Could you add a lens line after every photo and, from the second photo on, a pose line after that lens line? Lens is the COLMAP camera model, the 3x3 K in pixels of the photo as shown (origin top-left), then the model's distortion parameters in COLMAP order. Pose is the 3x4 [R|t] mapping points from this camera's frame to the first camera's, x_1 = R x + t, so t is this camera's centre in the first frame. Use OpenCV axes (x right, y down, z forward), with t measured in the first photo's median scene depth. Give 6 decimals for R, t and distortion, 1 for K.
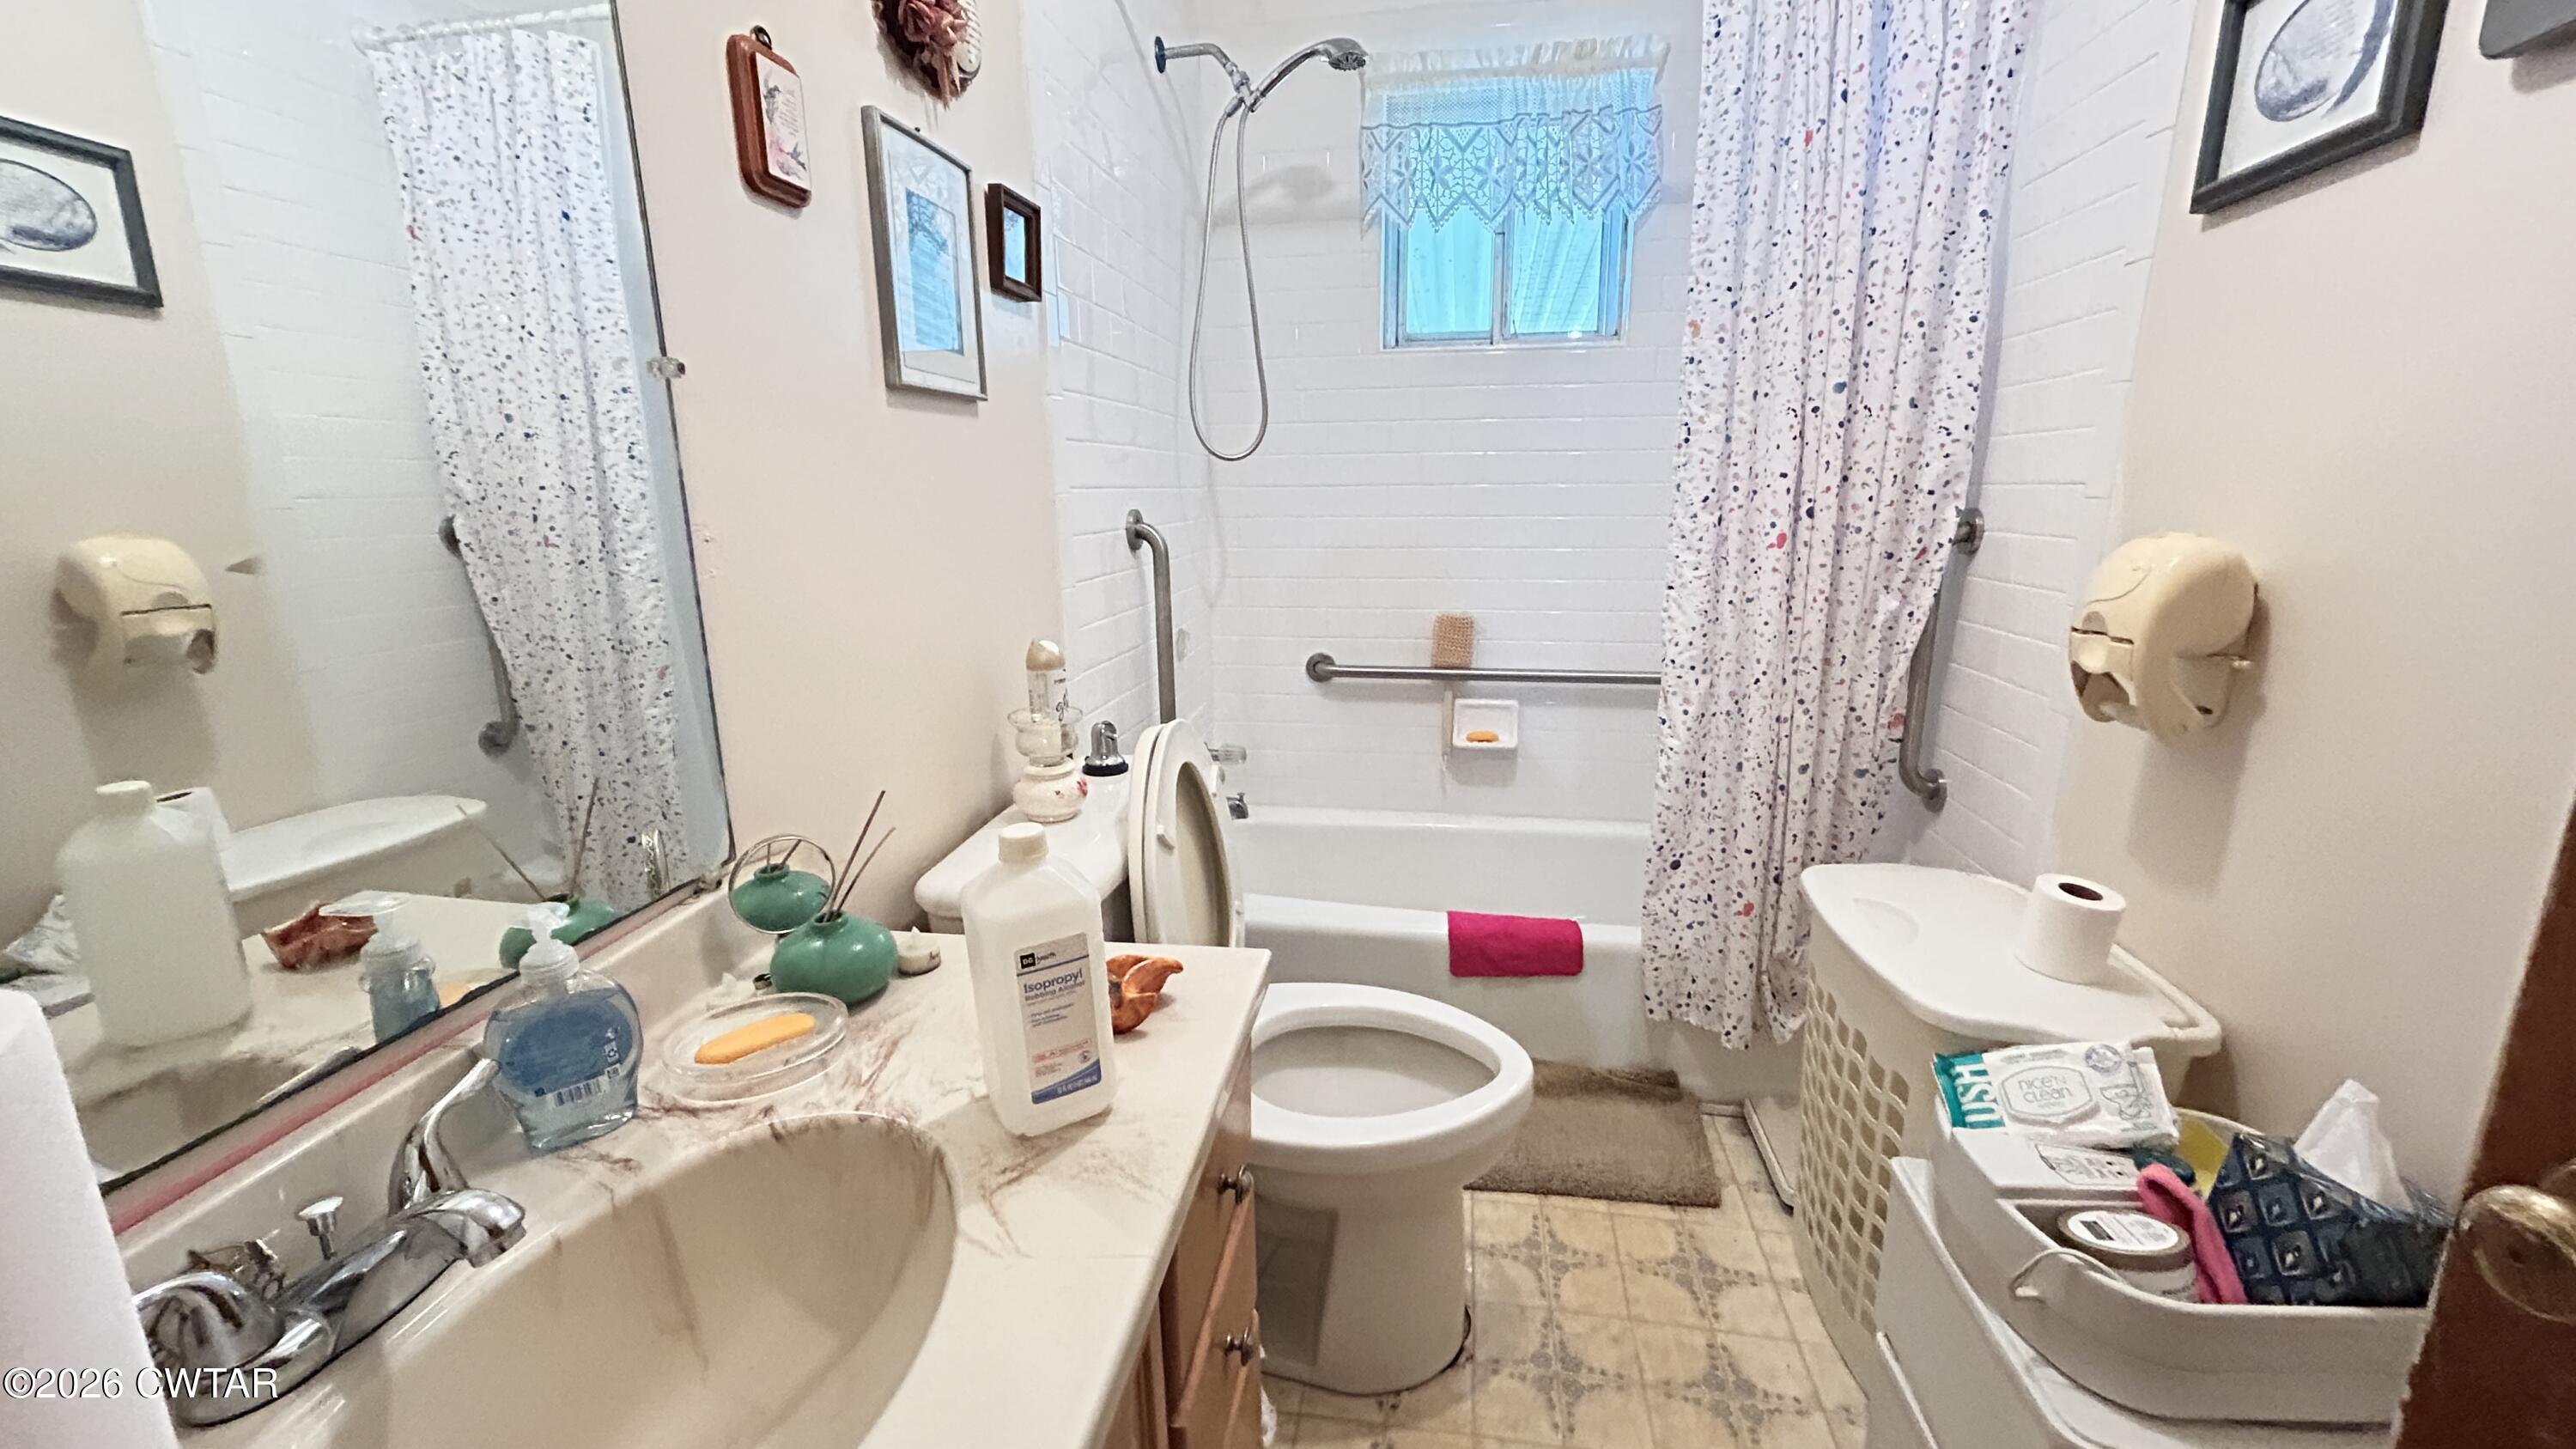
lens RADIAL K [[1026.8, 0, 1282.7], [0, 1026.8, 728.8], [0, 0, 1]] dist [-0.006929, 0.002929]
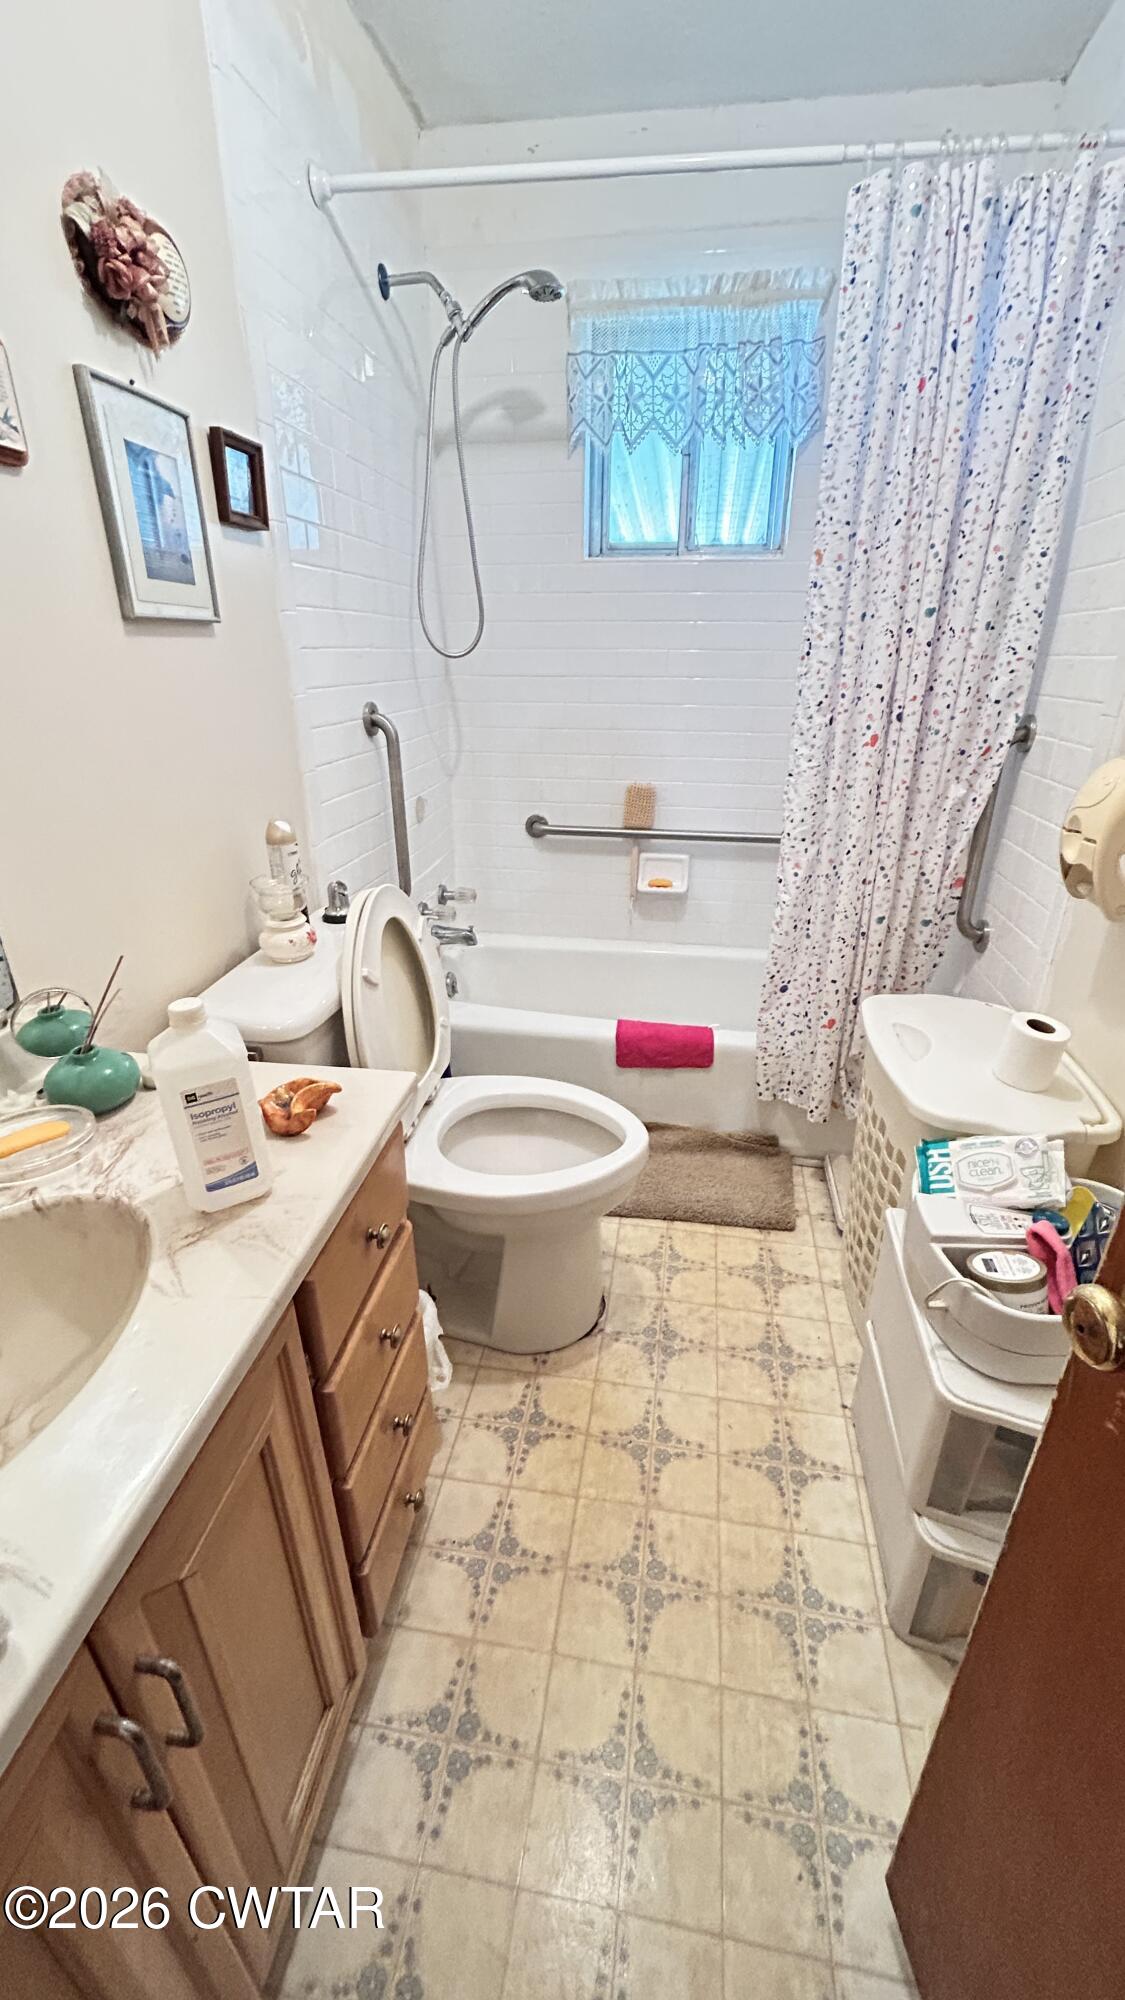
lens RADIAL K [[797.1, 0, 571.5], [0, 797.1, 997.4], [0, 0, 1]] dist [-0.006929, 0.002929]
pose [[0.999899, 0.009867, 0.010239, 0.111030], [-0.011568, 0.983182, 0.182260, -0.048542], [-0.008268, -0.182360, 0.983197, -0.020482]]
